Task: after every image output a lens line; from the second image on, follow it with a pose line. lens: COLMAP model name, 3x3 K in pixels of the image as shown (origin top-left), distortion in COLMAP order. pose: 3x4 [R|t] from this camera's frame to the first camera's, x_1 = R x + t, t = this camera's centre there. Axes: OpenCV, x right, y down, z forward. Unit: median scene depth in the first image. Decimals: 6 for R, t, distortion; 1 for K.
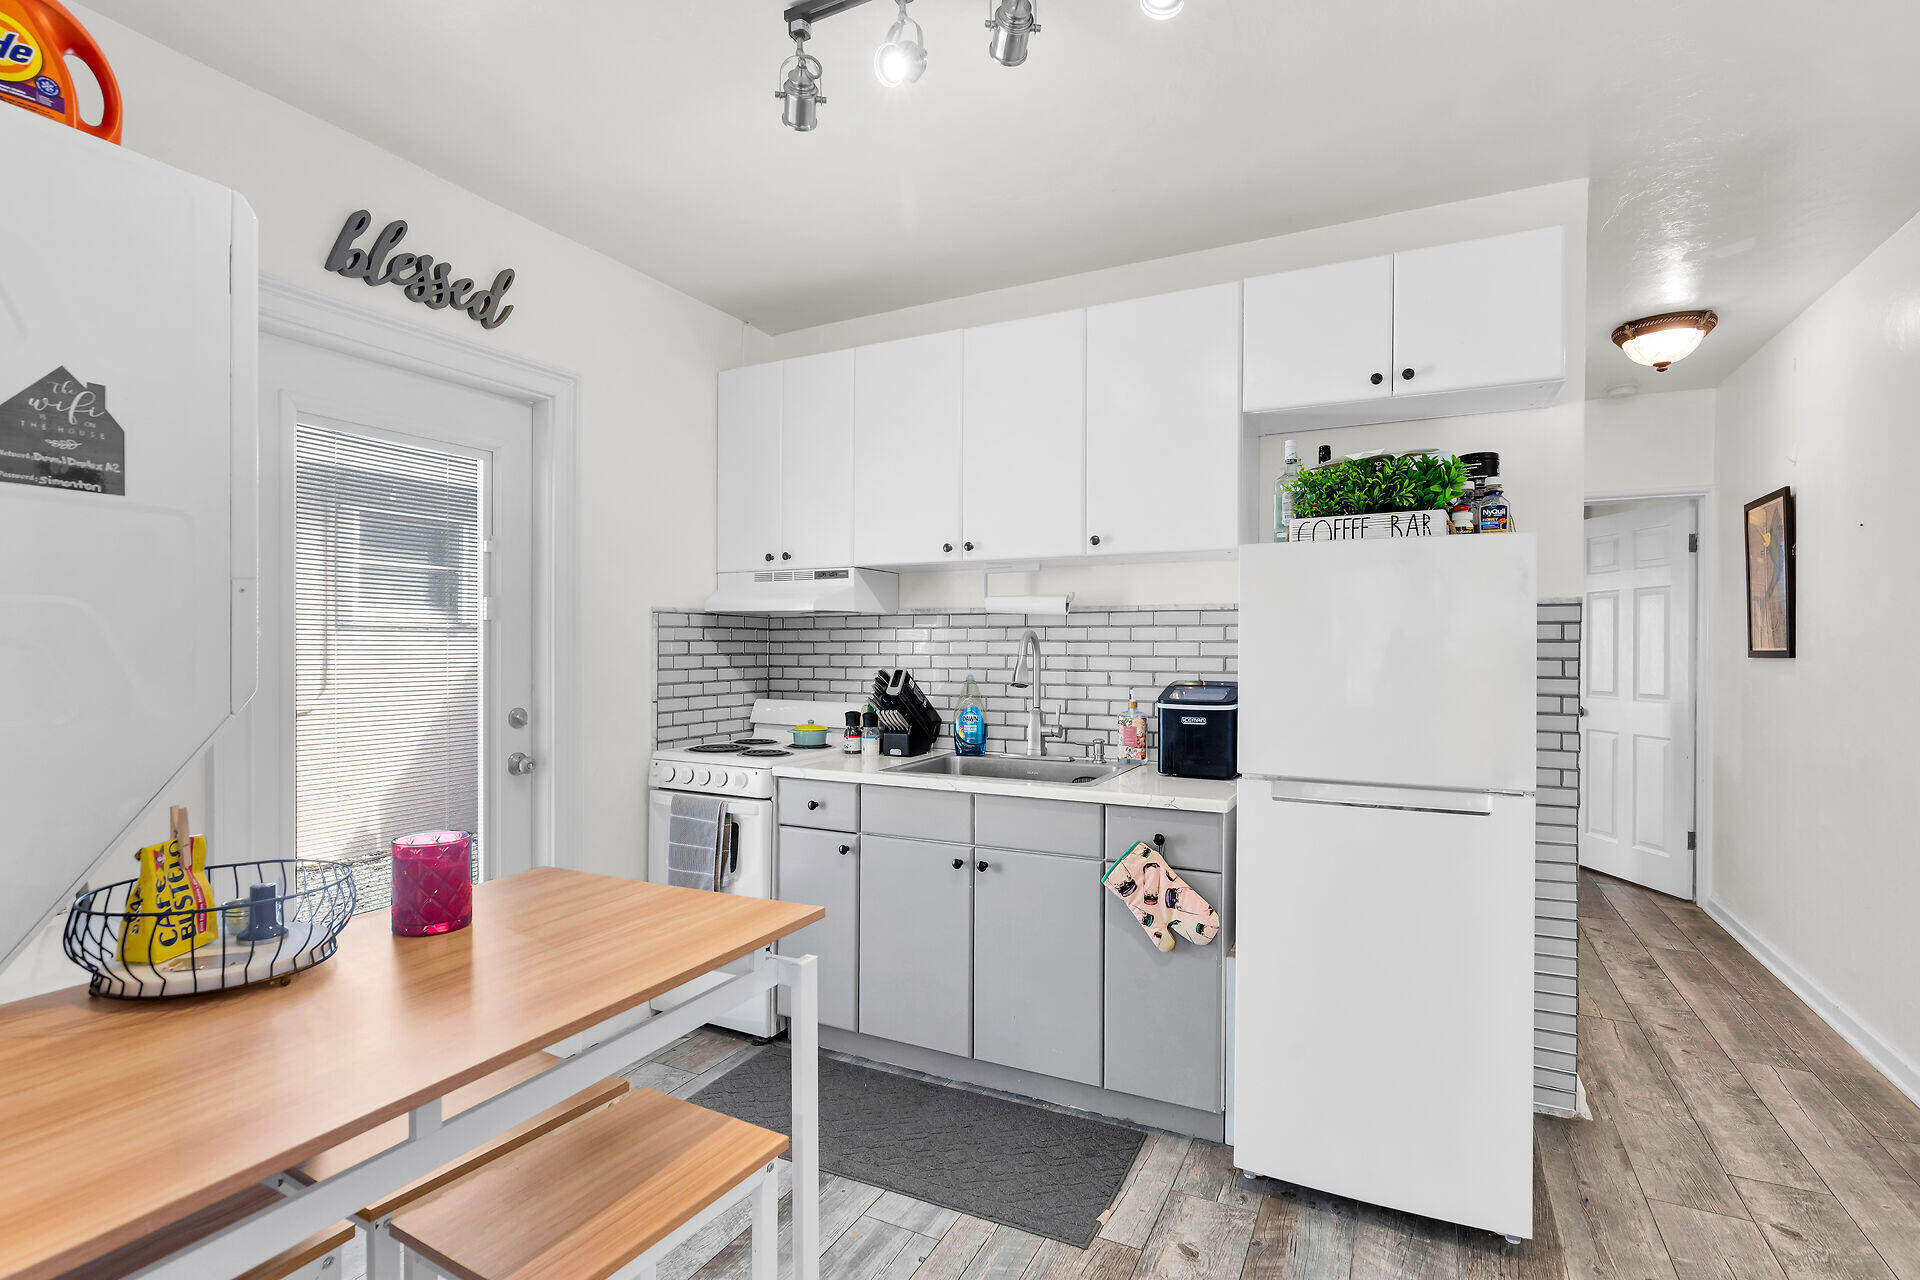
lens RADIAL K [[898.8, 0, 948.3], [0, 898.8, 650.8], [0, 0, 1]] dist [0.014072, 0.000558]
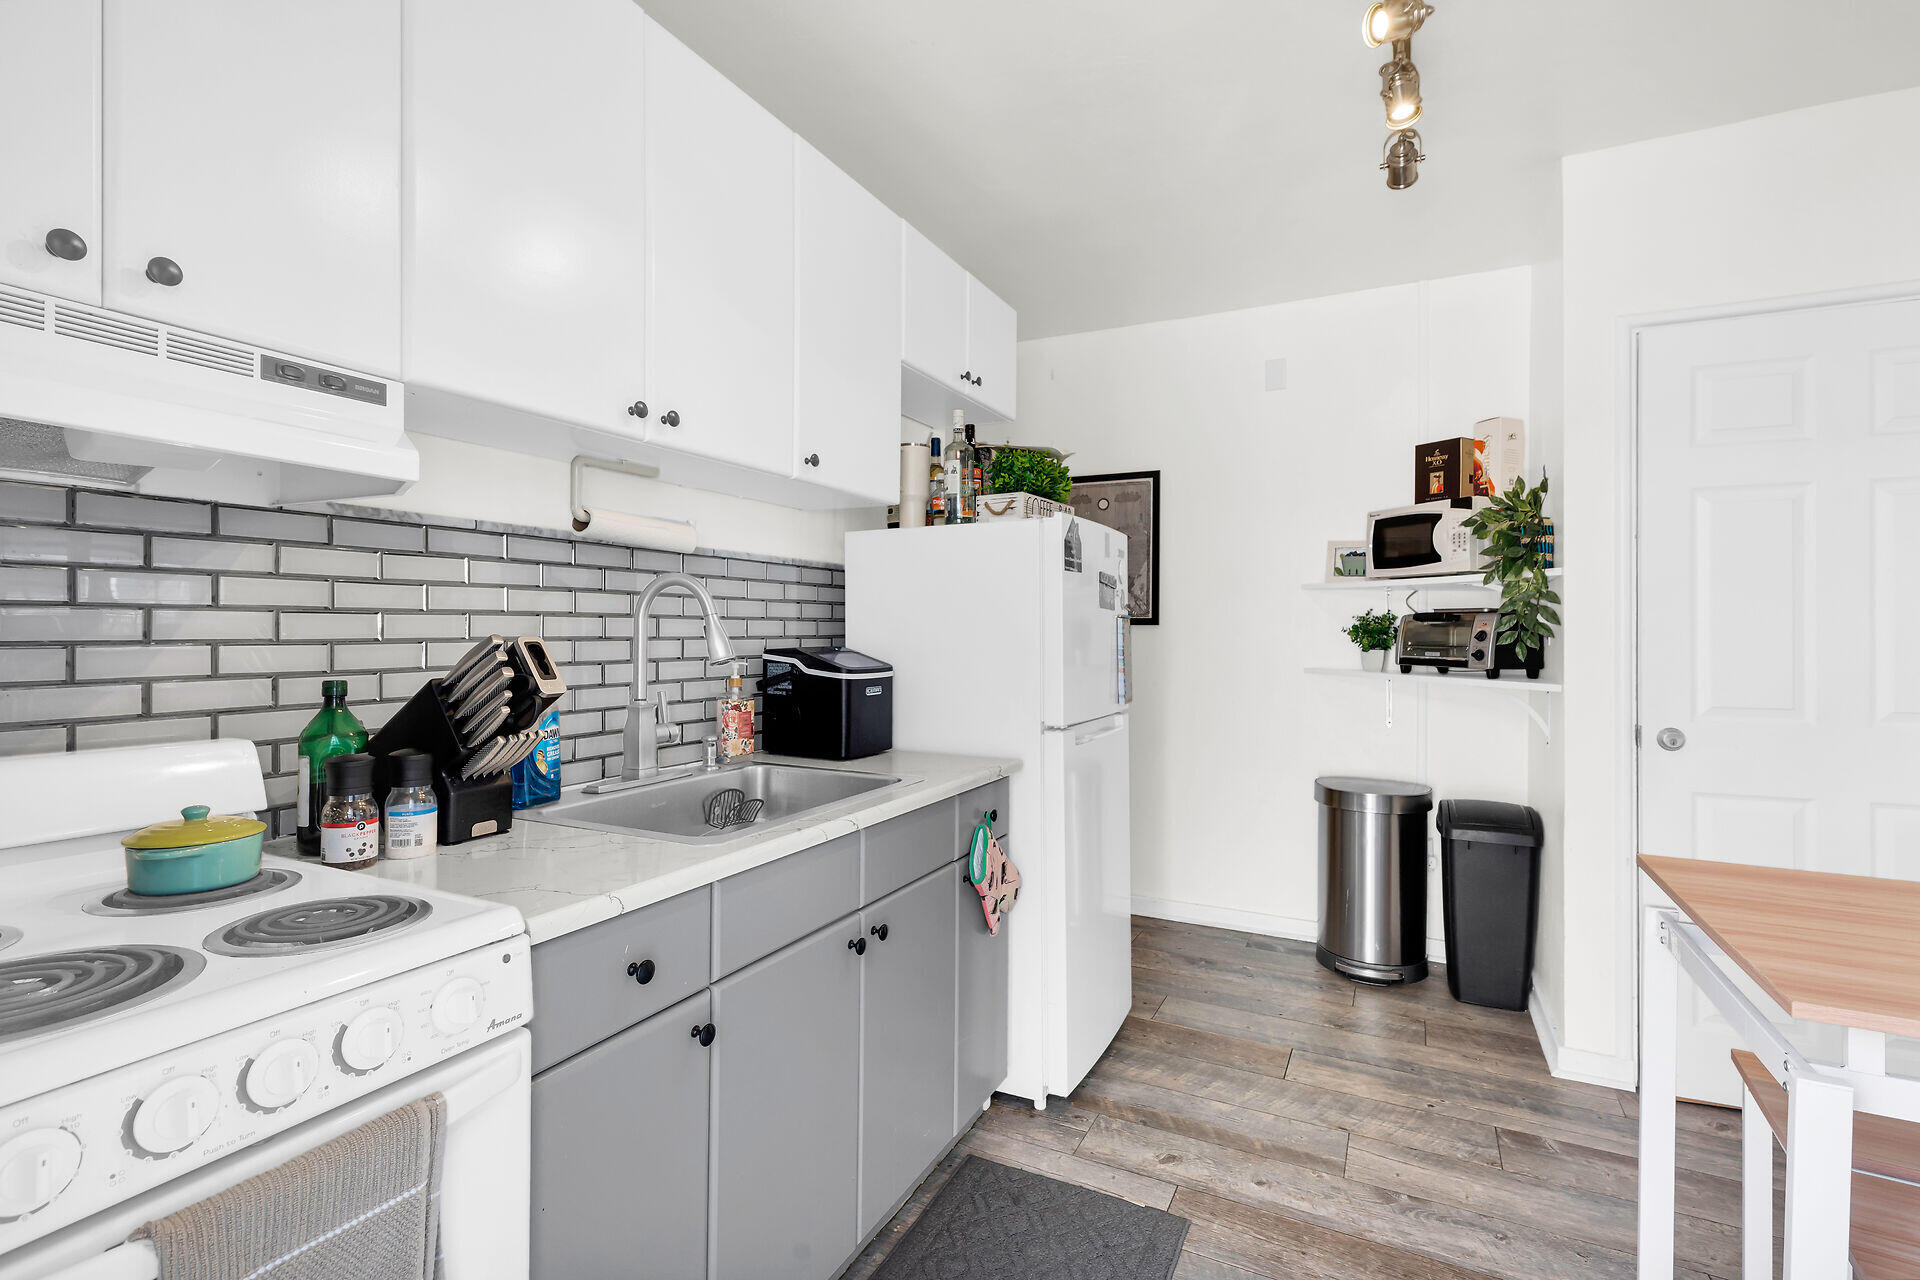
lens RADIAL K [[898.8, 0, 944.8], [0, 898.8, 627.0], [0, 0, 1]] dist [0.014072, 0.000558]
pose [[0.002042, 0.000577, 0.999998, -0.560557], [-0.002602, 0.999996, -0.000572, 0.014520], [-0.999995, -0.002601, 0.002044, 0.860340]]
